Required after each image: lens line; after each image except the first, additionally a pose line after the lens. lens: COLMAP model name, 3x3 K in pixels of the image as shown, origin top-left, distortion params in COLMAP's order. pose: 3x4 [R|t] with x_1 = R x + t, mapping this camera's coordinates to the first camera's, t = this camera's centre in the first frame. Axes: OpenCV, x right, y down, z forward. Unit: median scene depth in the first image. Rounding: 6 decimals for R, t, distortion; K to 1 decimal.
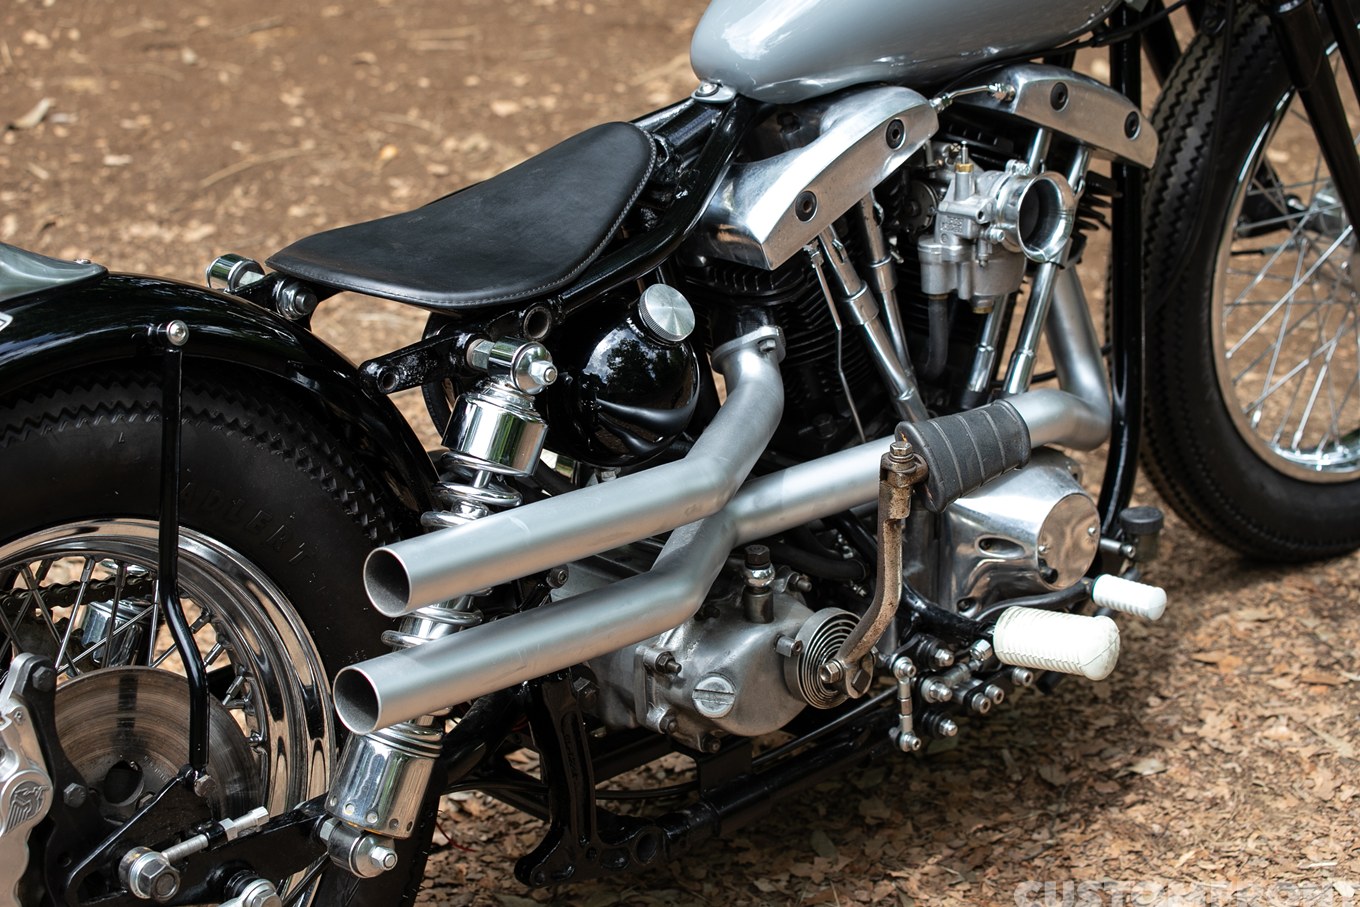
lens RADIAL K [[2721.2, 0, 680.0], [0, 2721.2, 453.5], [0, 0, 1]] dist [-0.268949, -0.264279]
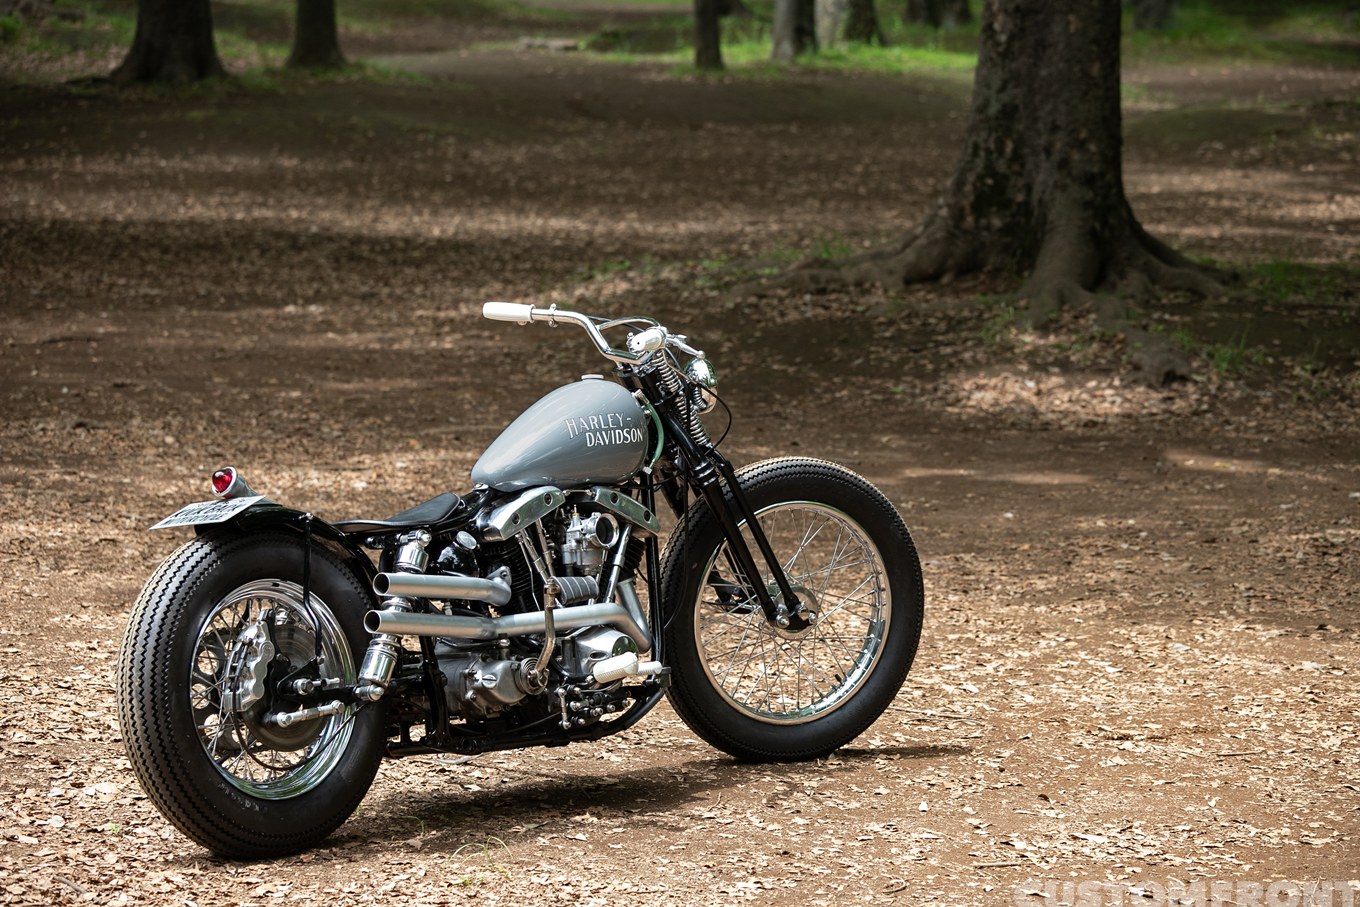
lens RADIAL K [[4644.4, 0, 680.0], [0, 4644.4, 453.5], [0, 0, 1]] dist [0.088537, 0.495864]
pose [[0.997580, -0.038273, 0.058049, -0.056142], [0.057677, 0.921762, -0.383444, 1.605798], [-0.038832, 0.385864, 0.921738, -3.261170]]
